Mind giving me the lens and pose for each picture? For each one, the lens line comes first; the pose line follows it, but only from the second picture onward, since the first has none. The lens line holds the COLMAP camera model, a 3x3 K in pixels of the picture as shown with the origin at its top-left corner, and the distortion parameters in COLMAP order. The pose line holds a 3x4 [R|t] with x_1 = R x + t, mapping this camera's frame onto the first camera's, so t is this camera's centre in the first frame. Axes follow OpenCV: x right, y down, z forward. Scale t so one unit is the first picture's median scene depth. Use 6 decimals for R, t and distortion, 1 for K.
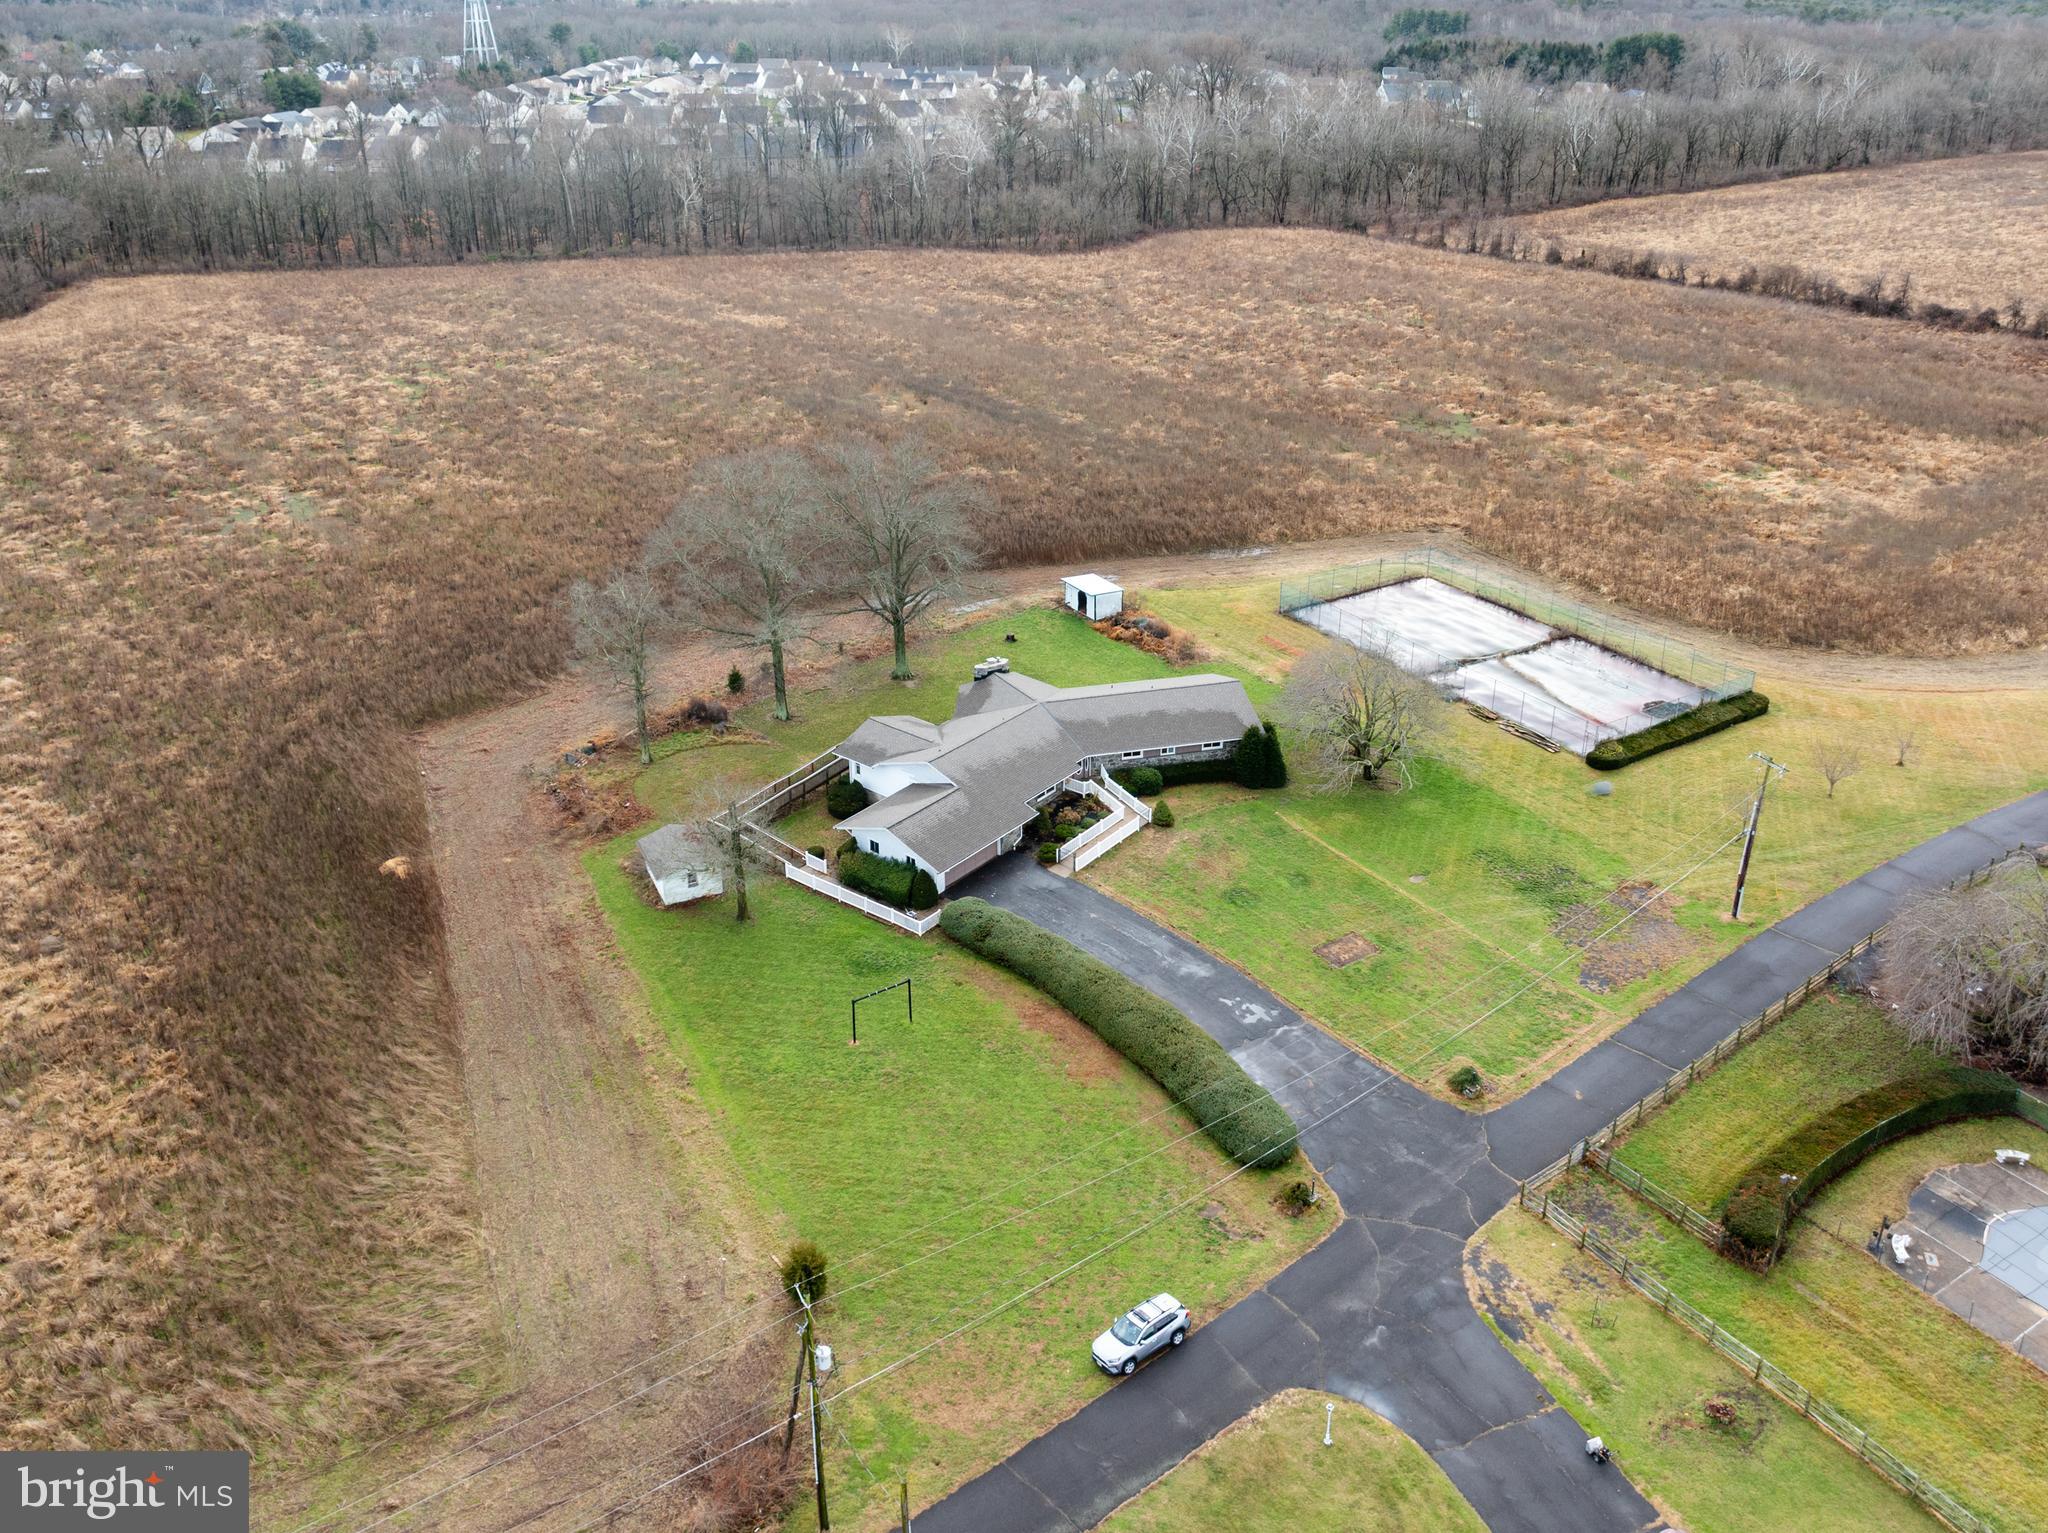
lens RADIAL K [[1602.4, 0, 1024.0], [0, 1602.4, 766.5], [0, 0, 1]] dist [-0.018526, -0.044104]
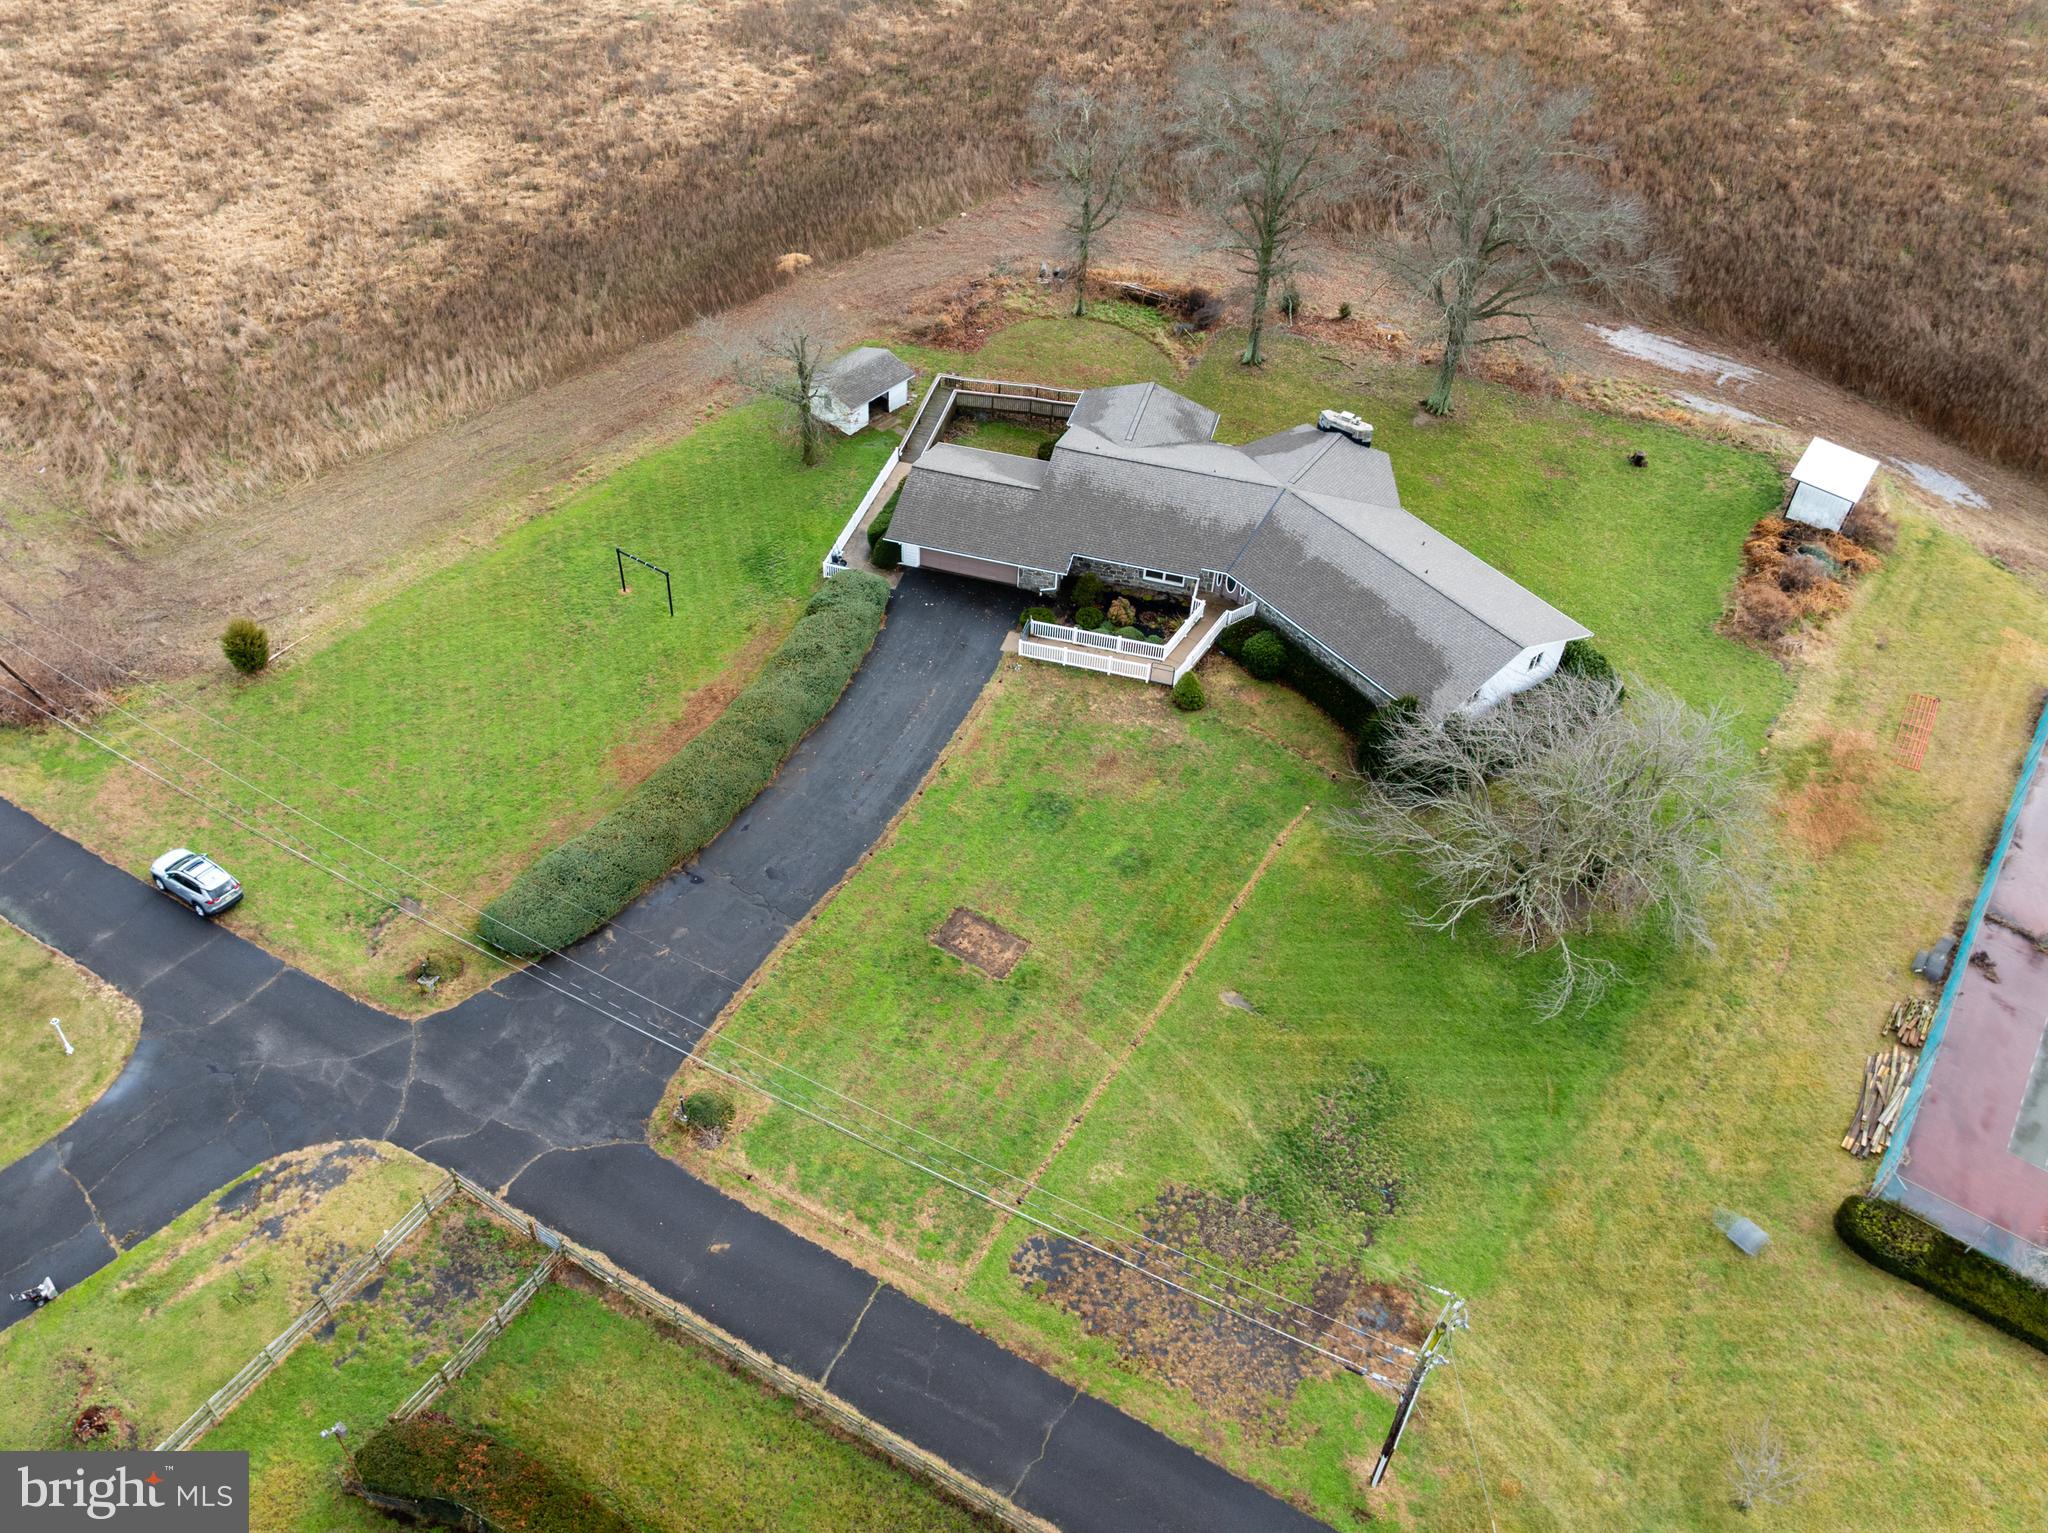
lens RADIAL K [[1613.9, 0, 899.9], [0, 1613.9, 701.2], [0, 0, 1]] dist [-0.032259, -0.008844]
pose [[0.346114, 0.637078, -0.688721, 0.524568], [-0.424974, 0.760924, 0.490298, -0.255511], [0.836422, 0.122990, 0.534108, 0.503819]]
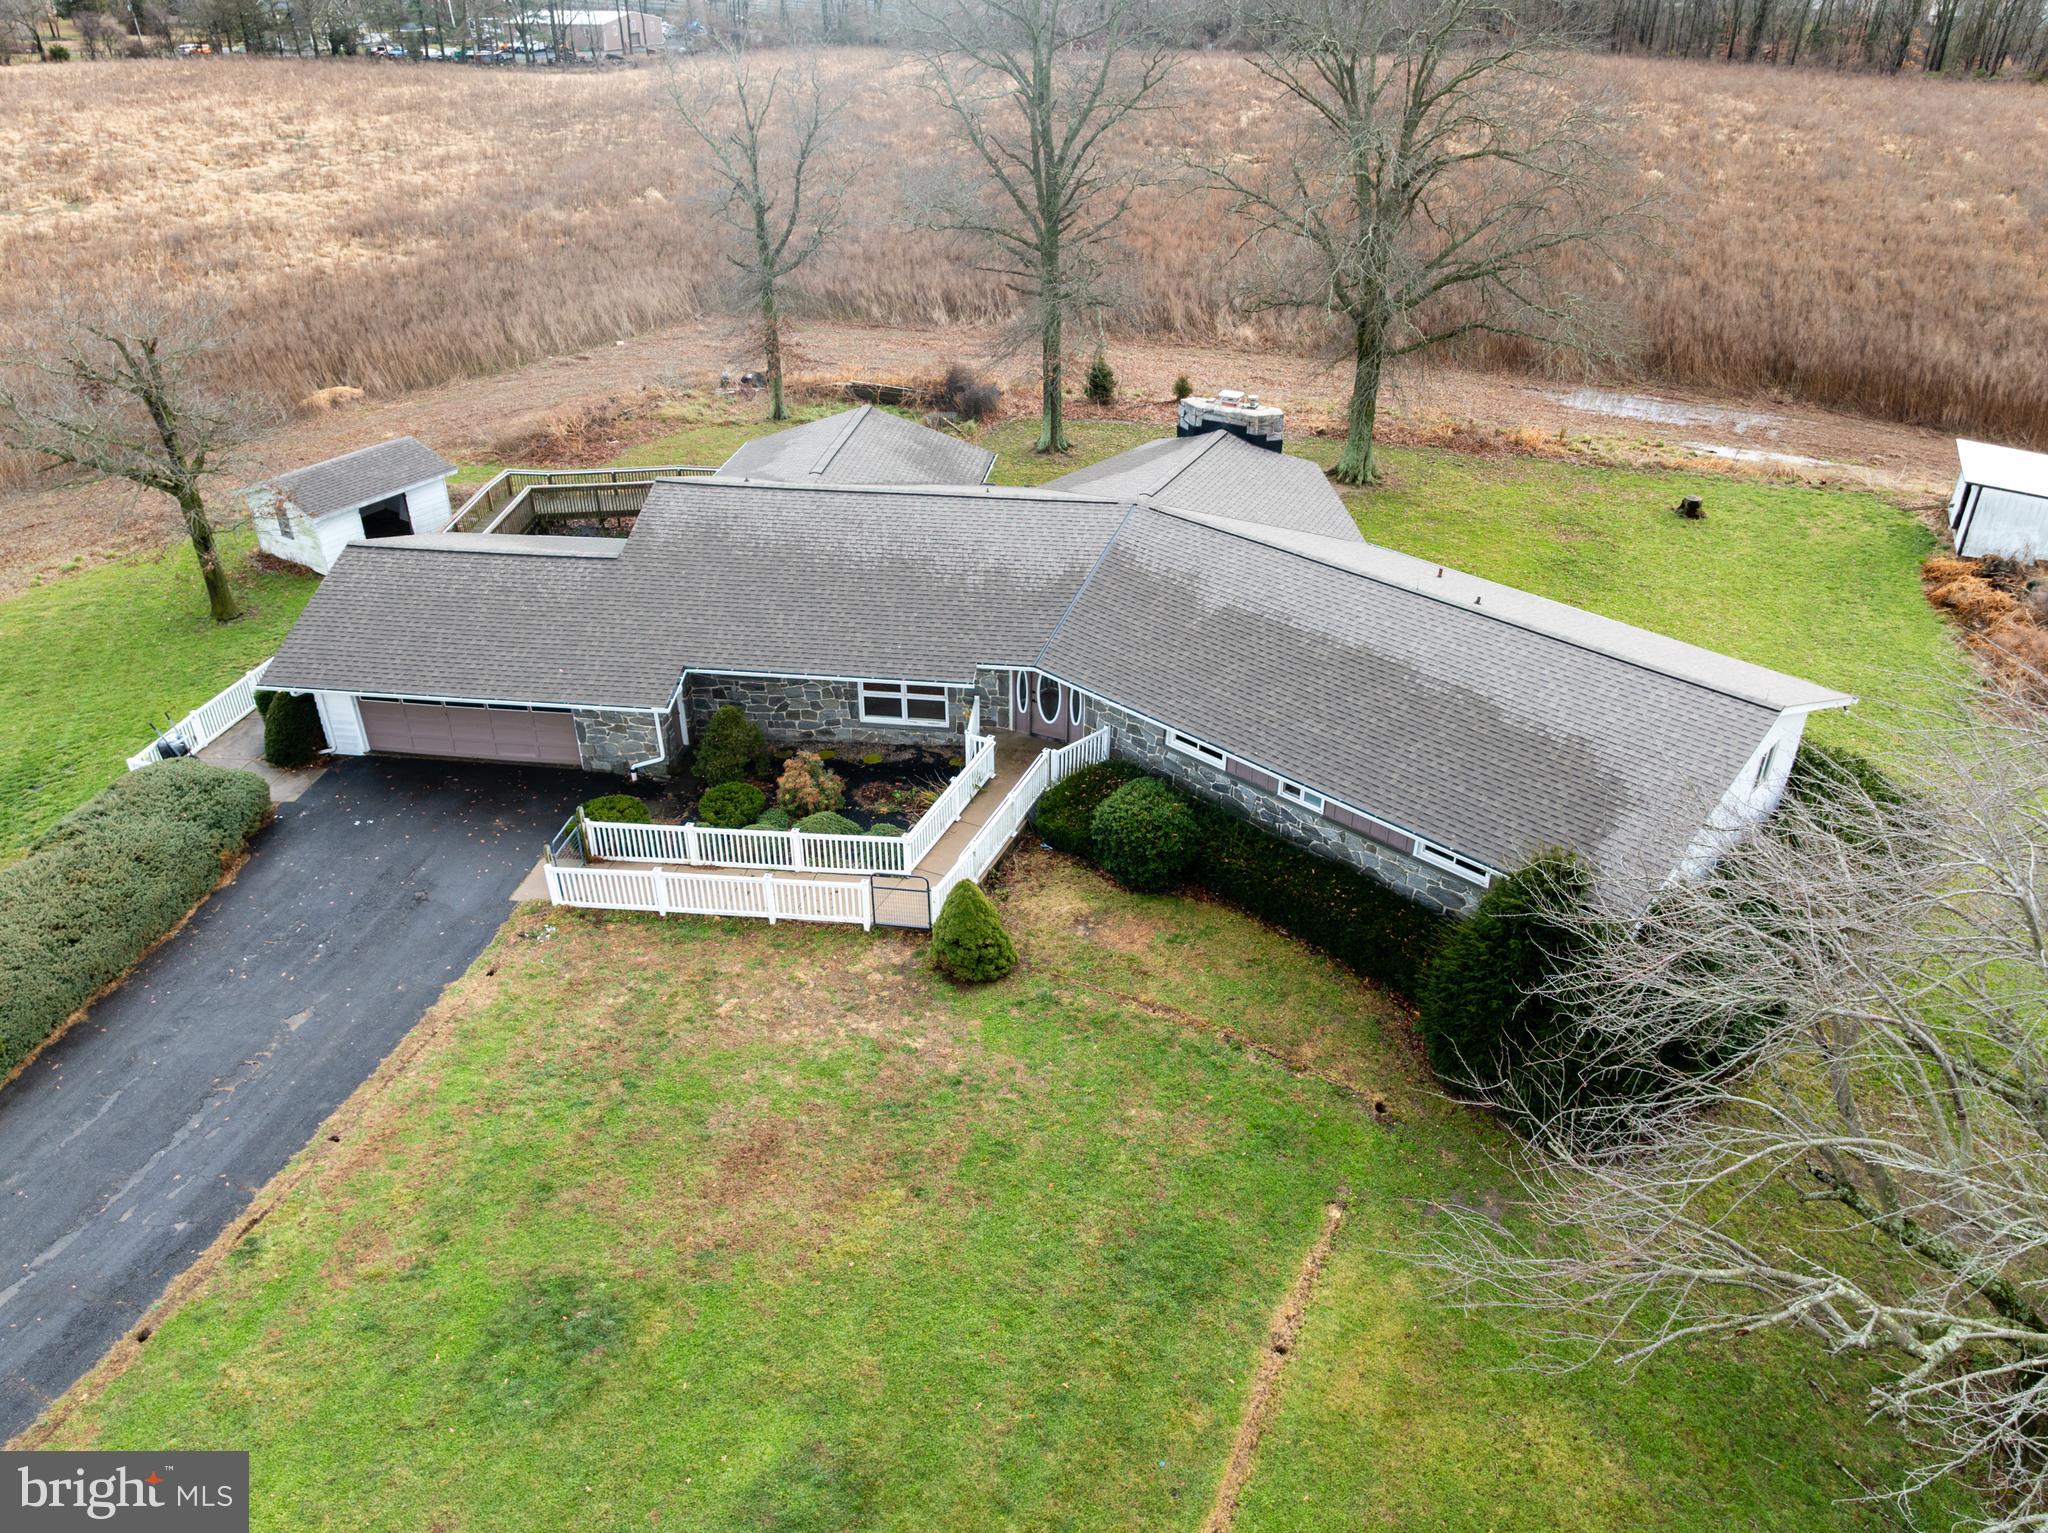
lens RADIAL K [[1432.8, 0, 1024.0], [0, 1432.8, 766.5], [0, 0, 1]] dist [-0.034103, -0.006092]
pose [[0.519369, 0.436527, -0.734643, 0.253805], [-0.389675, 0.886081, 0.251024, -0.059056], [0.760532, 0.155898, 0.630307, 0.831085]]
